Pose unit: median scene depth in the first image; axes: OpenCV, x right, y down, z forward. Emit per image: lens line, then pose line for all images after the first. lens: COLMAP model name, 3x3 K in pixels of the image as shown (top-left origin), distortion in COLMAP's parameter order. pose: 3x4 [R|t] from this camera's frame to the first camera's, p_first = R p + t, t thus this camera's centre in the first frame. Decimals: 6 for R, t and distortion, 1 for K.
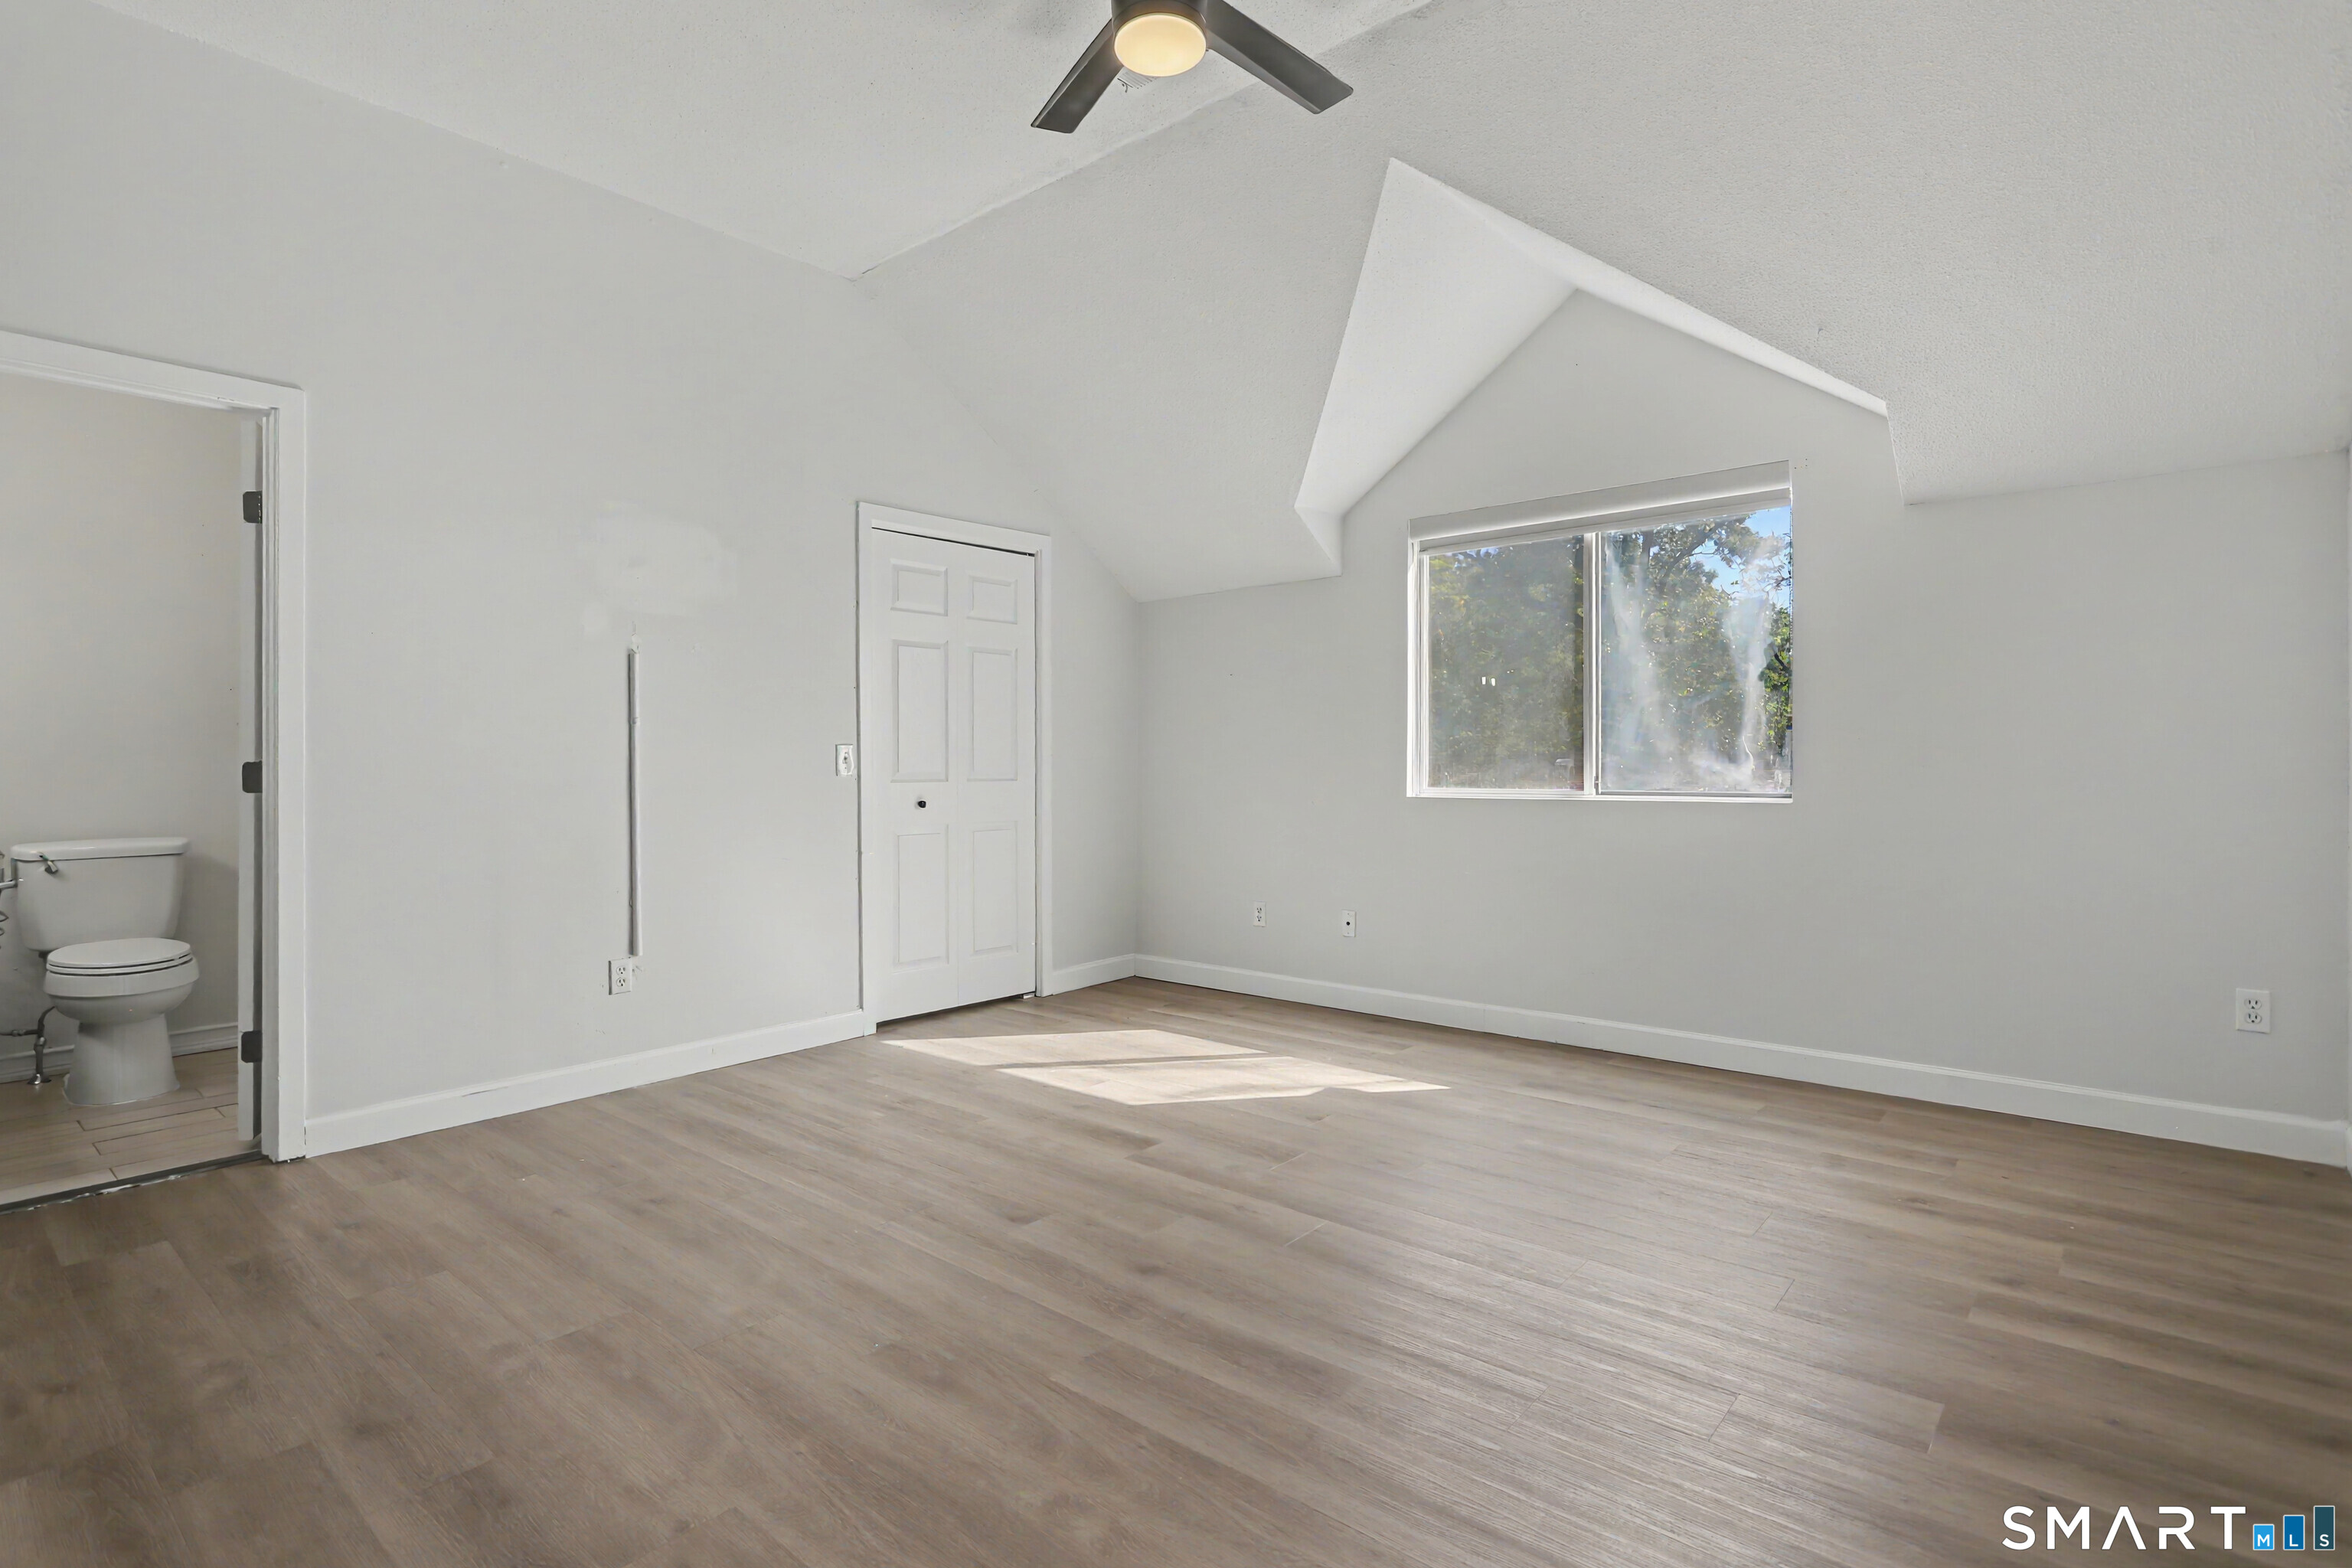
lens RADIAL K [[1122.2, 0, 1175.1], [0, 1122.2, 763.9], [0, 0, 1]] dist [-0.004872, 0.000894]
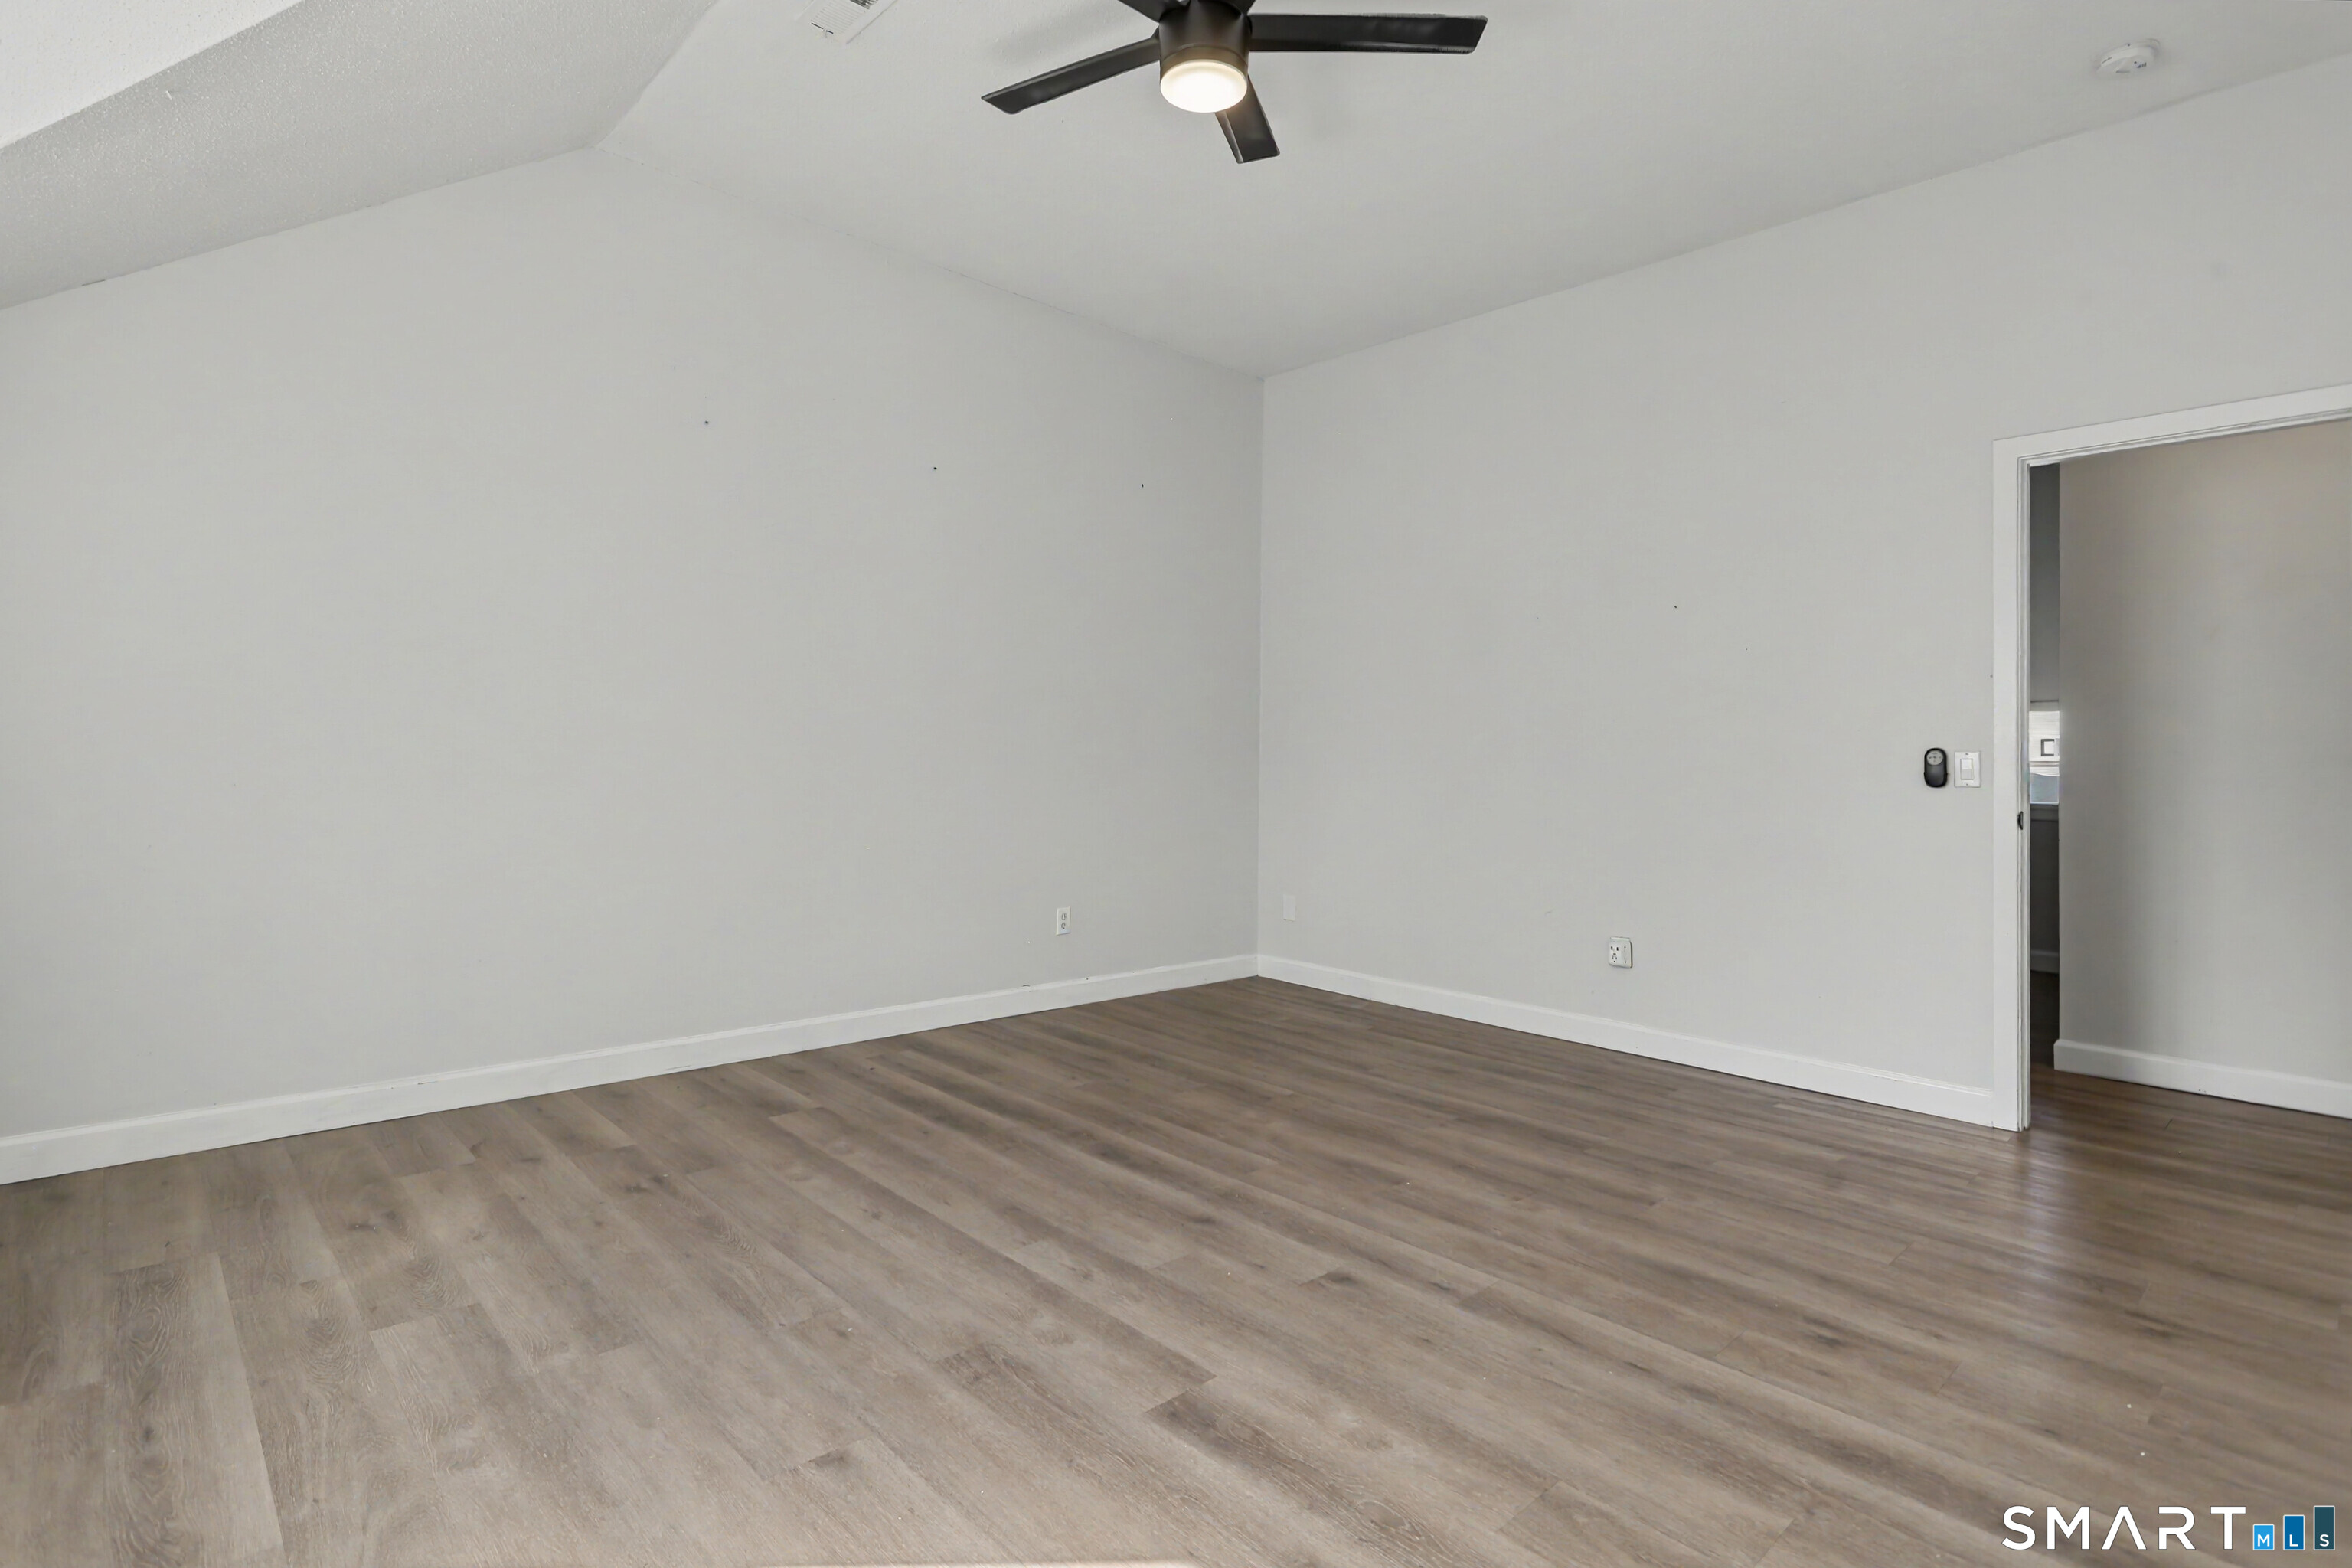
lens RADIAL K [[1122.2, 0, 1175.1], [0, 1122.2, 763.9], [0, 0, 1]] dist [-0.004872, 0.000894]
pose [[-0.993238, -0.011481, 0.115526, -0.108165], [-0.010273, 0.999886, 0.011045, -0.007916], [-0.115639, 0.009784, -0.993243, 1.918848]]
